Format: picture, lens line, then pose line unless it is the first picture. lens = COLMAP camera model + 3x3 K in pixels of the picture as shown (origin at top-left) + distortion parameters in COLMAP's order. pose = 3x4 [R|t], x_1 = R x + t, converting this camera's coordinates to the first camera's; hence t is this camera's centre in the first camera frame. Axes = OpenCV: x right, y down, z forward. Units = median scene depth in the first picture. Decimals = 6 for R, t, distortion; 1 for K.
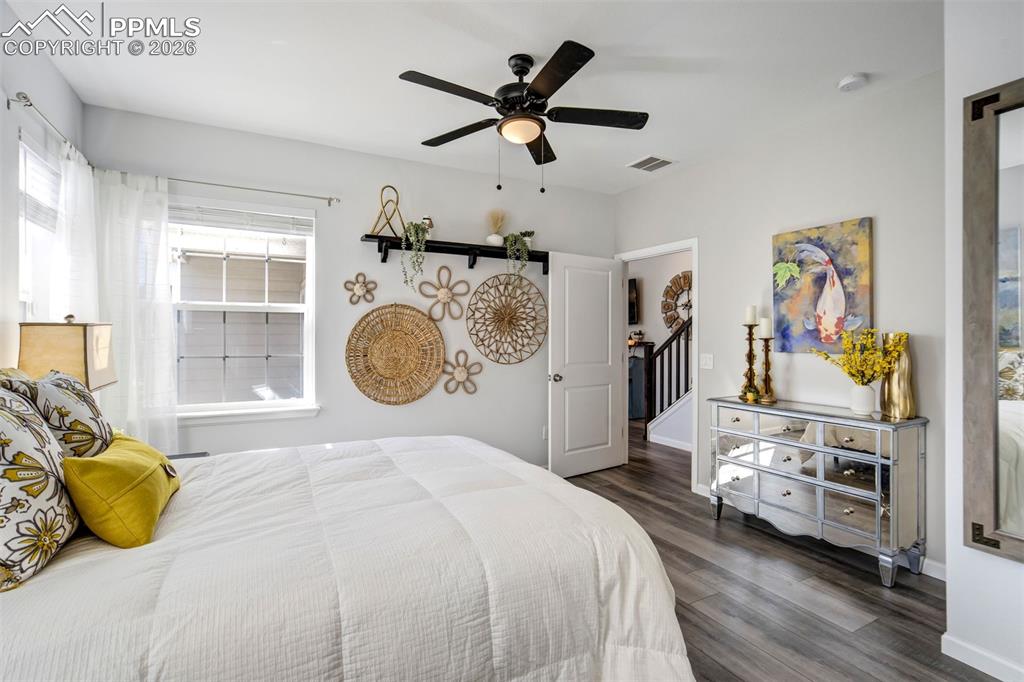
lens RADIAL K [[485.5, 0, 508.6], [0, 485.5, 331.9], [0, 0, 1]] dist [-0.021049, 0.007661]
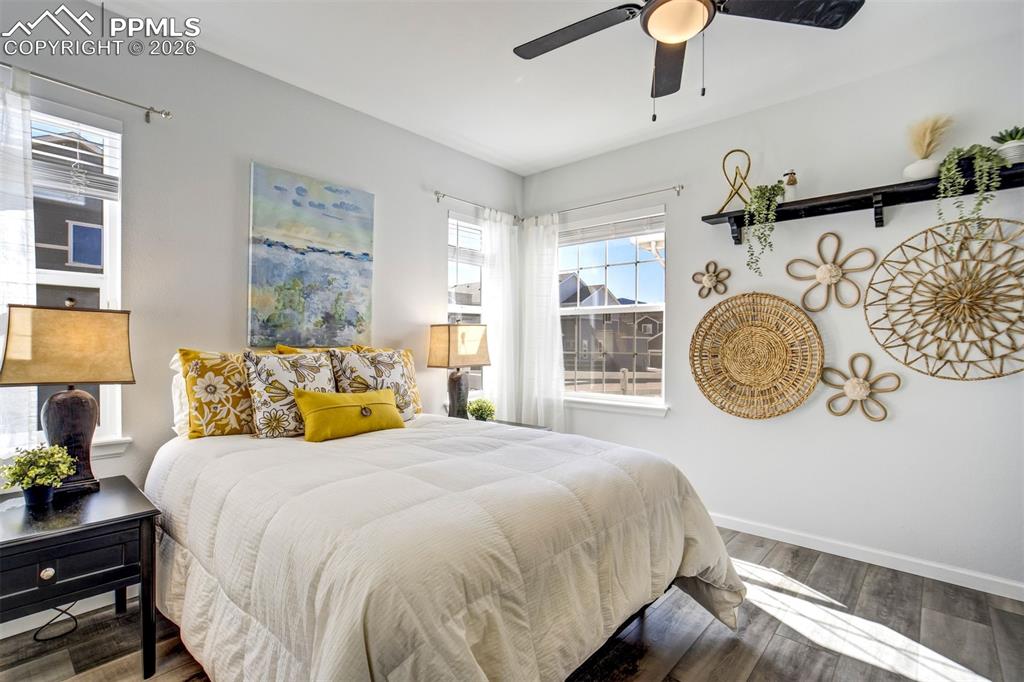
lens RADIAL K [[485.5, 0, 509.7], [0, 485.5, 350.4], [0, 0, 1]] dist [-0.021049, 0.007661]
pose [[0.358598, 0.010209, -0.933436, 0.350095], [0.001350, 0.999933, 0.011455, 0.025914], [0.933491, -0.005368, 0.358560, 0.318254]]
